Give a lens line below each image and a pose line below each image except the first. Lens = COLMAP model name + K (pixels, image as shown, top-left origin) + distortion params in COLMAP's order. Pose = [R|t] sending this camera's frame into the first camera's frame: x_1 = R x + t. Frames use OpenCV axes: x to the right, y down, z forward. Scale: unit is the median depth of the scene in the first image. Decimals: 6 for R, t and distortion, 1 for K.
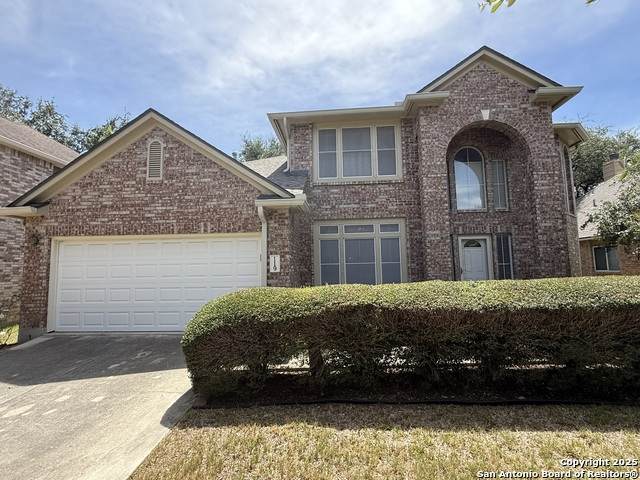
lens RADIAL K [[324.1, 0, 316.7], [0, 324.1, 238.1], [0, 0, 1]] dist [0.000108, 0.000425]
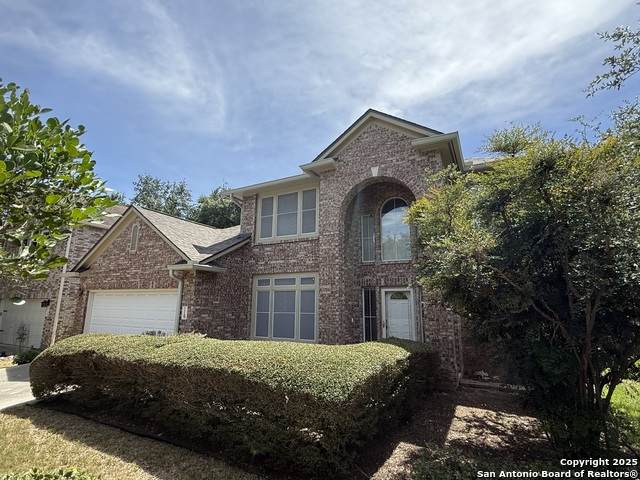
lens RADIAL K [[324.1, 0, 316.7], [0, 324.1, 238.1], [0, 0, 1]] dist [0.000108, 0.000425]
pose [[0.909507, -0.058685, -0.411525, 0.765239], [0.013888, 0.993722, -0.111014, -0.057446], [0.415457, 0.095253, 0.904612, 0.007551]]
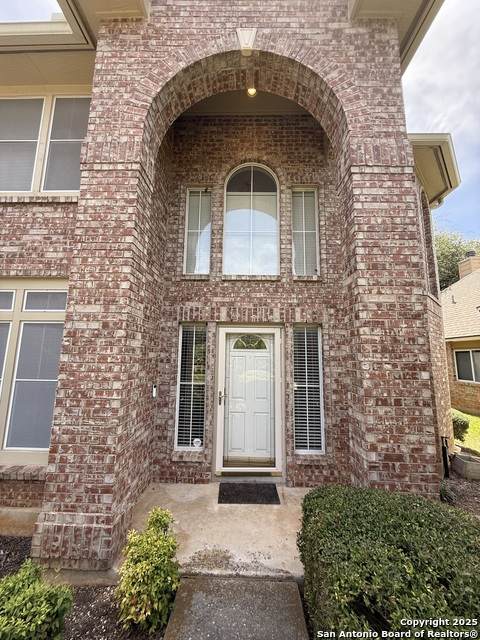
lens RADIAL K [[254.0, 0, 240.3], [0, 254.0, 317.8], [0, 0, 1]] dist [0.000619, -0.000257]
pose [[0.998337, 0.039686, 0.041802, 0.513421], [-0.037363, 0.997789, -0.054957, 0.001506], [-0.043891, 0.053304, 0.997613, 0.688441]]
